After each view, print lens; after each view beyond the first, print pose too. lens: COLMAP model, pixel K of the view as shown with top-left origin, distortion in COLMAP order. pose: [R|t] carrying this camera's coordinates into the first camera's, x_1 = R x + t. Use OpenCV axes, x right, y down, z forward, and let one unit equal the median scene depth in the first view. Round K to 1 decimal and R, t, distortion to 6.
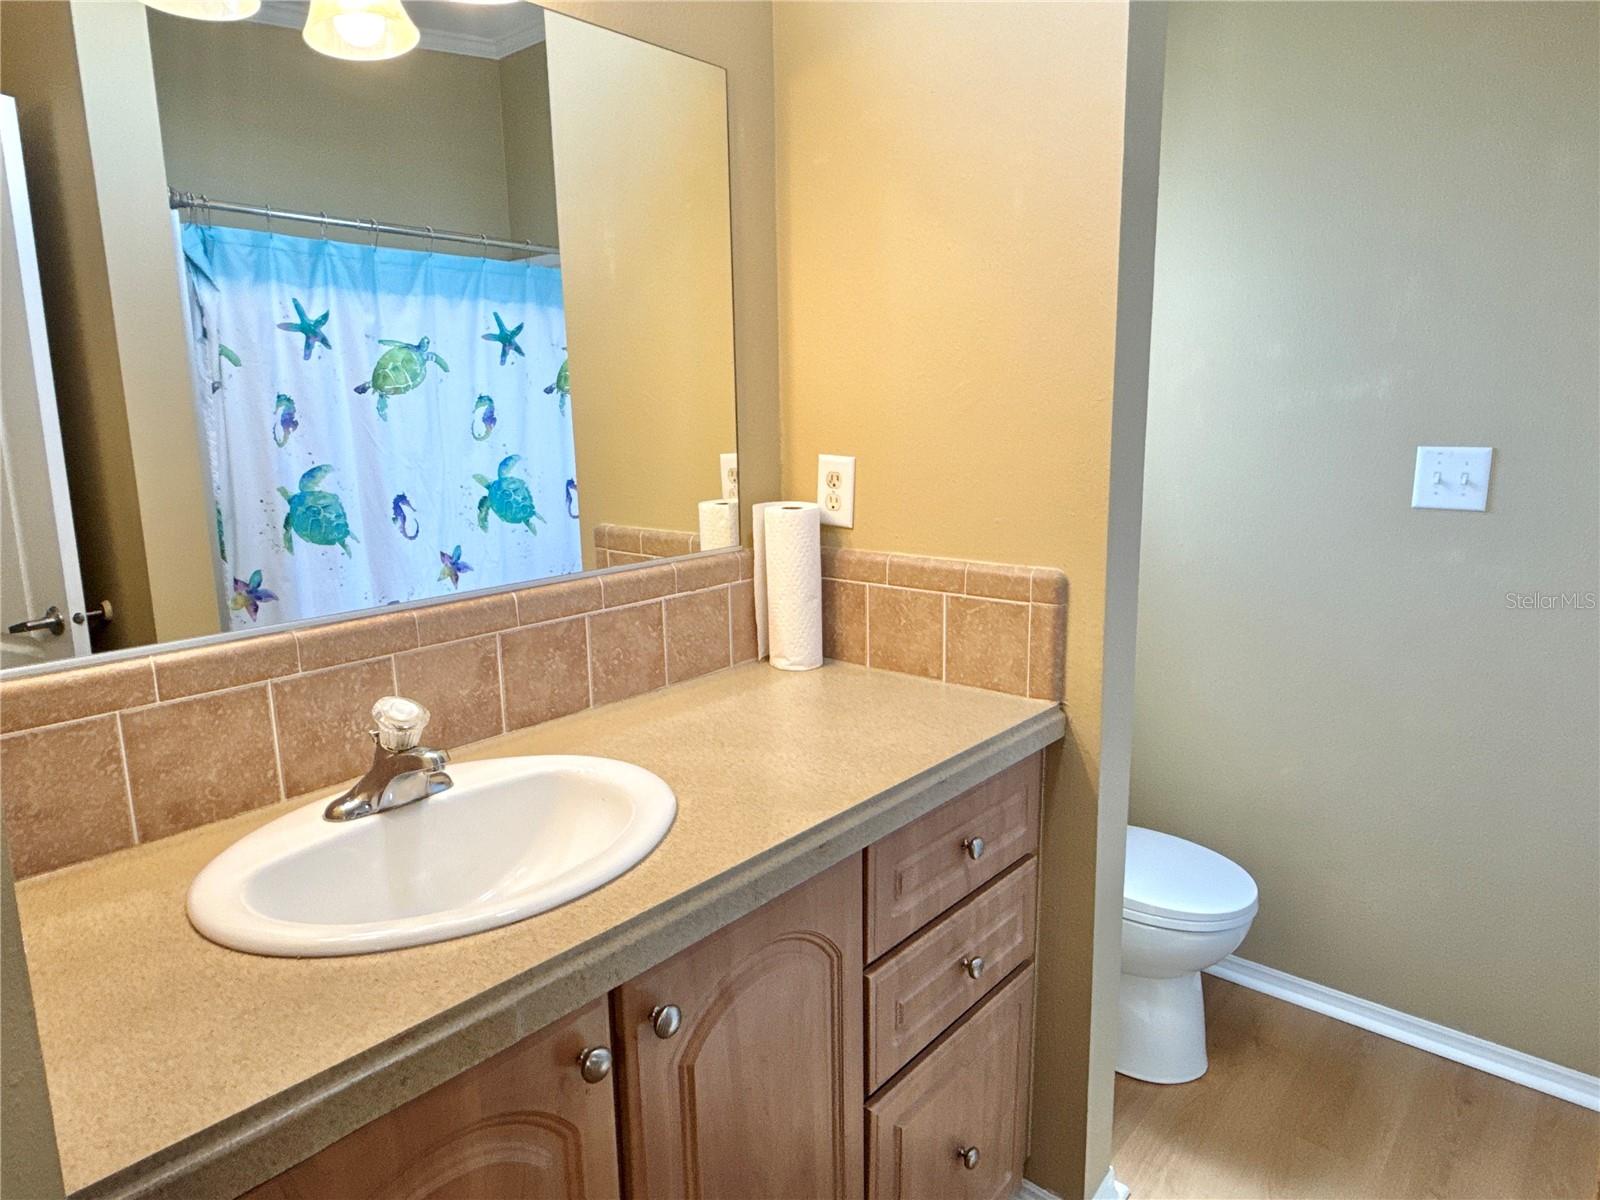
lens RADIAL K [[1019.0, 0, 796.7], [0, 1019.0, 592.3], [0, 0, 1]] dist [0.000071, -0.000012]
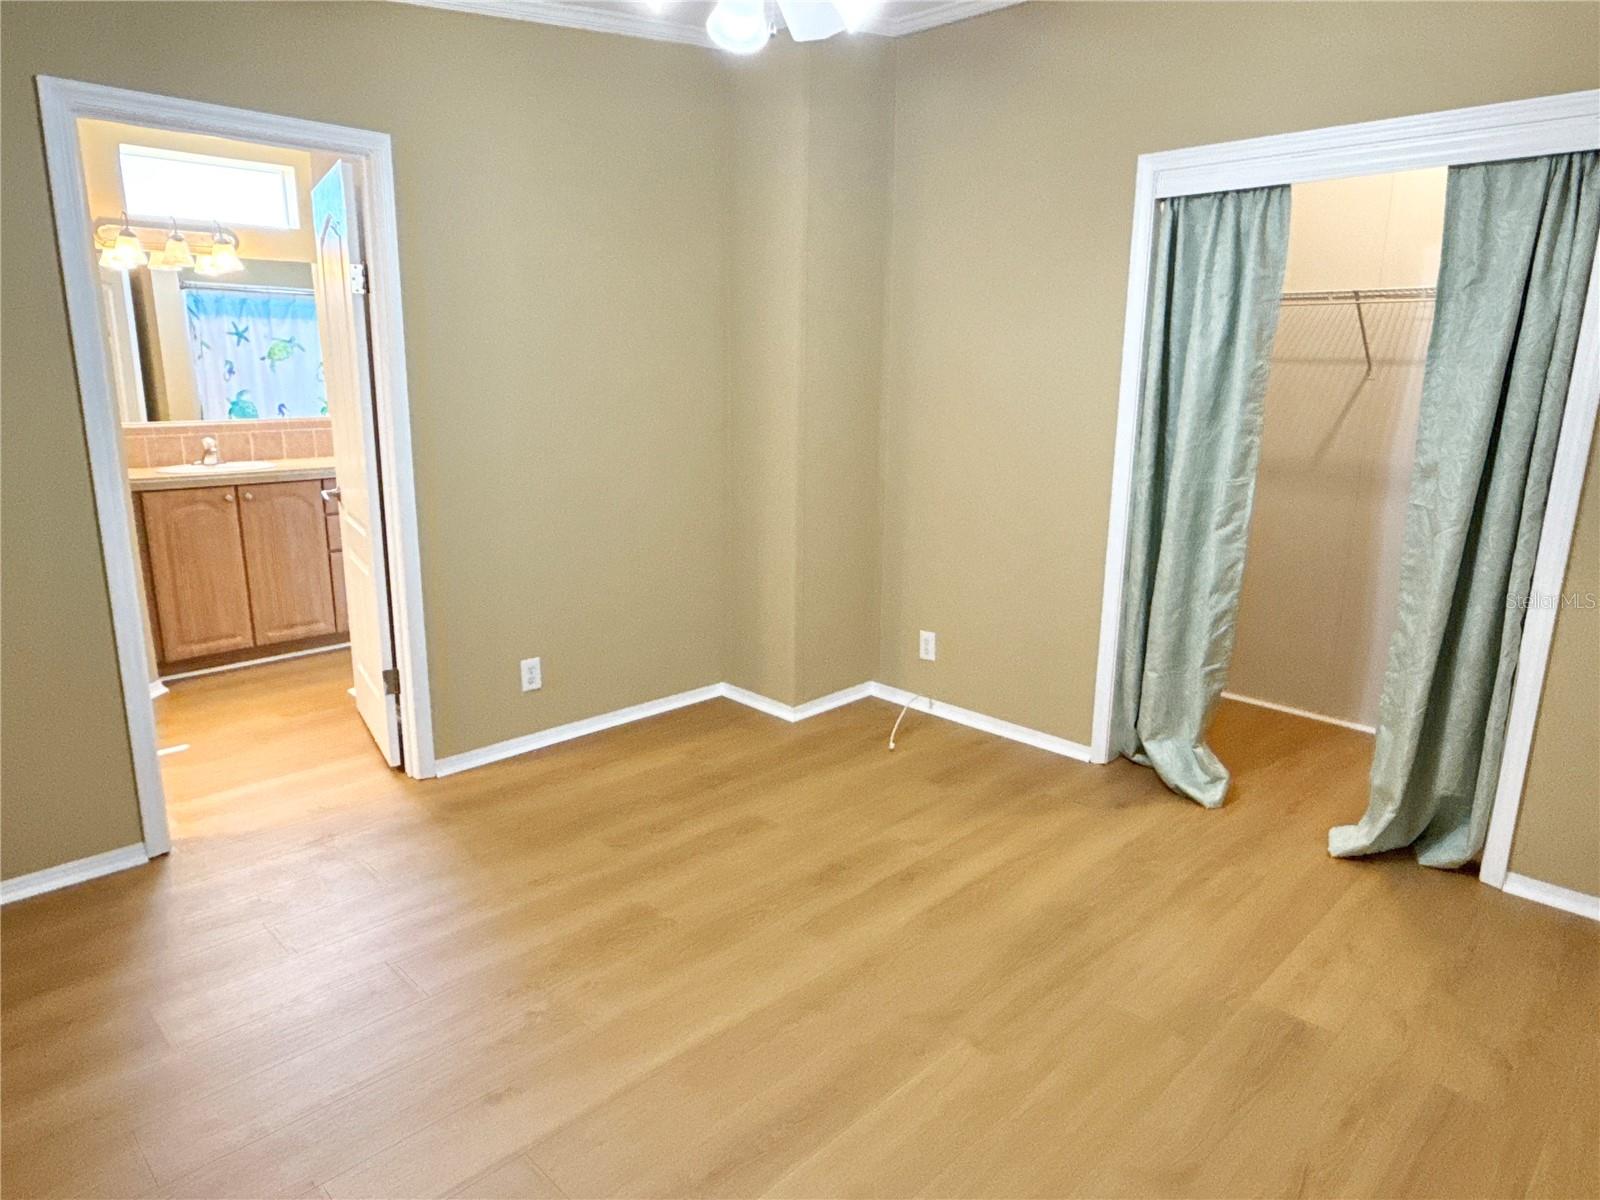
lens RADIAL K [[1019.0, 0, 803.6], [0, 1019.0, 605.0], [0, 0, 1]] dist [0.000071, -0.000012]
pose [[0.996191, 0.045281, -0.074516, 1.118052], [-0.041655, 0.997904, 0.049521, 0.223612], [0.076602, -0.046228, 0.995989, -1.416868]]
